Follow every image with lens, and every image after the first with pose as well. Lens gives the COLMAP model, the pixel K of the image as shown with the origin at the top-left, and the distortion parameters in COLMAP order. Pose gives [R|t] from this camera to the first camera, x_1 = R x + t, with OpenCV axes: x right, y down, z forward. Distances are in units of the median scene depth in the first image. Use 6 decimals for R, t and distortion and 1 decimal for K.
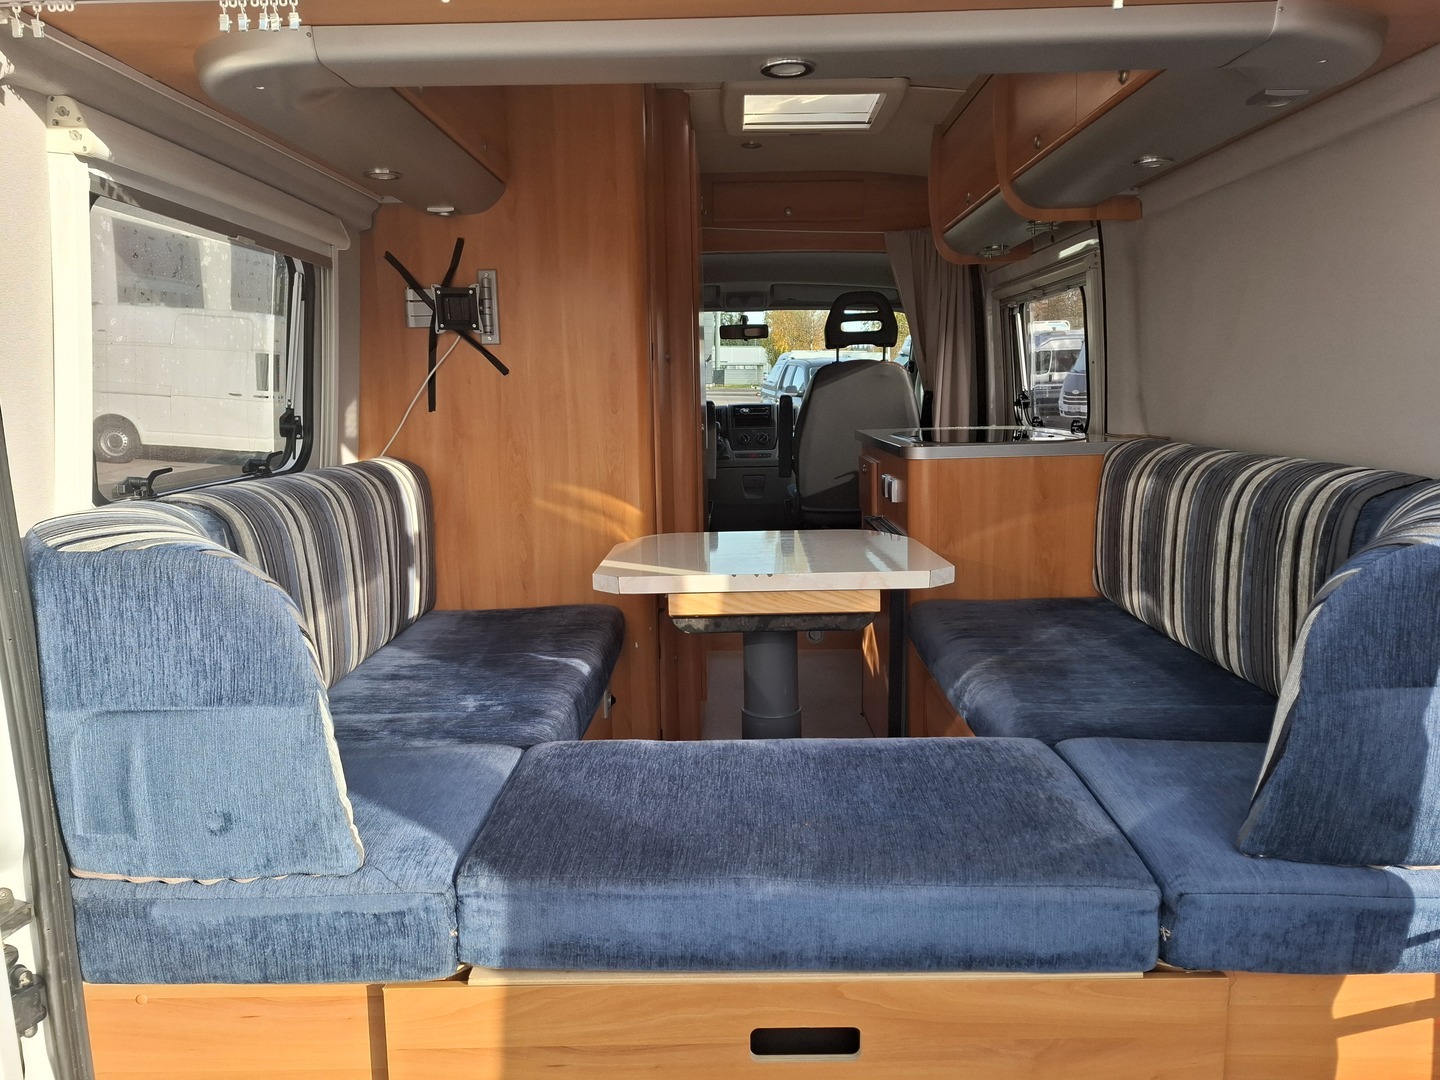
lens RADIAL K [[983.4, 0, 721.8], [0, 983.4, 549.0], [0, 0, 1]] dist [0.045091, -0.031573]
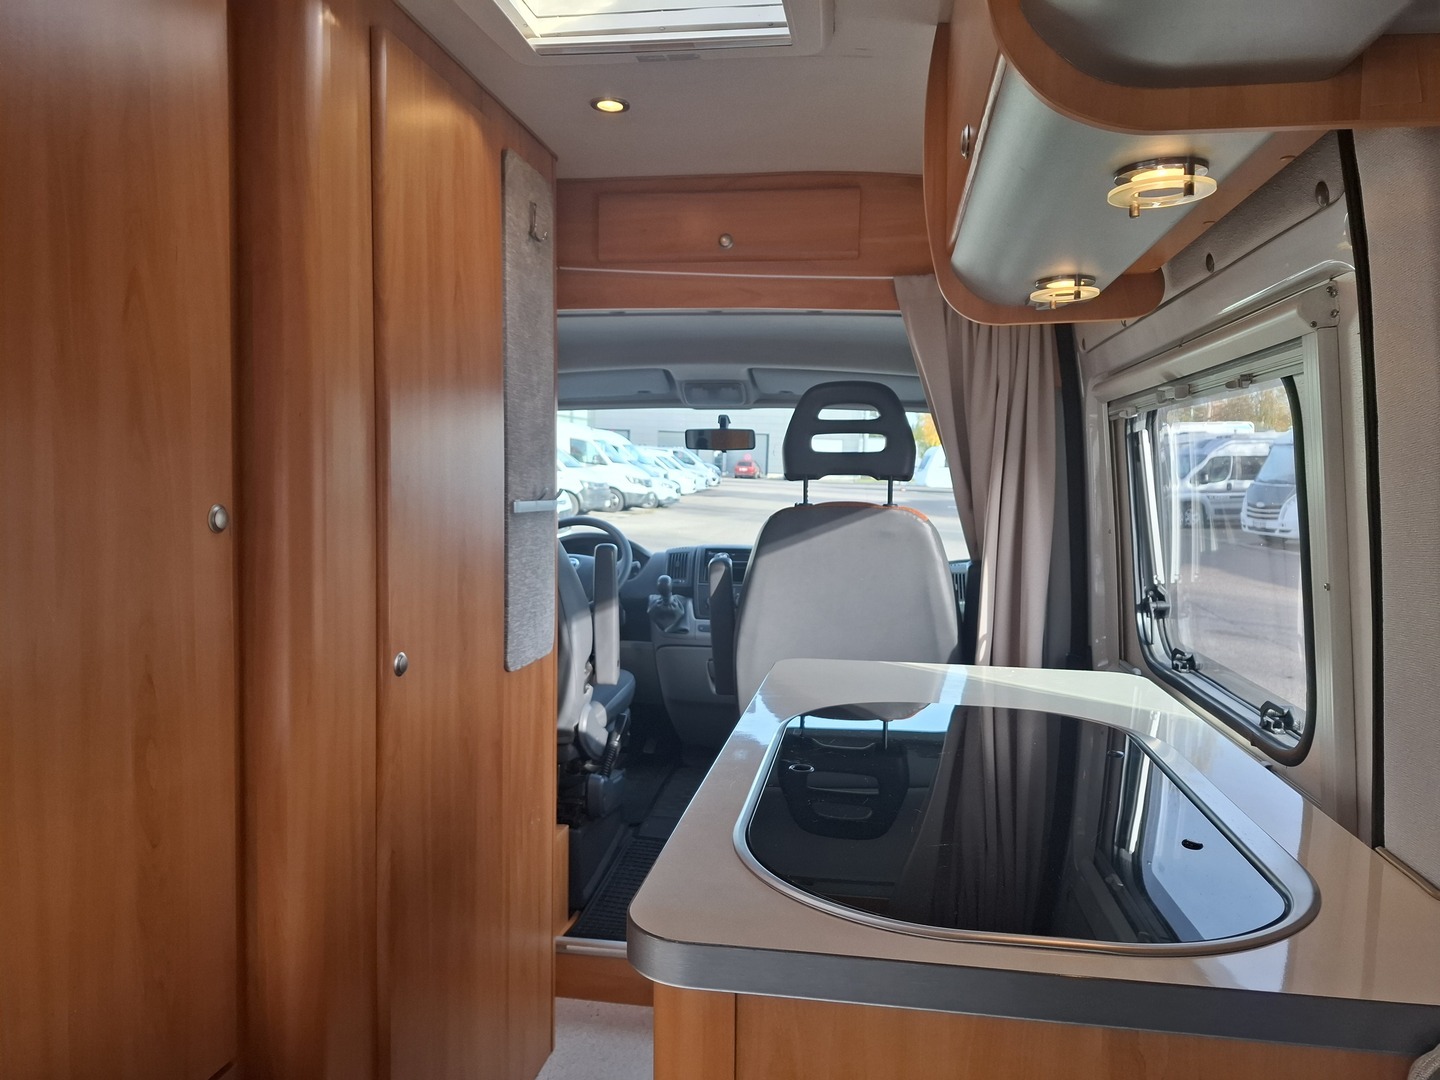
lens RADIAL K [[983.4, 0, 713.2], [0, 983.4, 528.0], [0, 0, 1]] dist [0.045091, -0.031573]
pose [[0.985981, 0.042810, -0.161274, 0.156672], [-0.060104, 0.992767, -0.103929, -0.115930], [0.155659, 0.112165, 0.981422, 0.449816]]
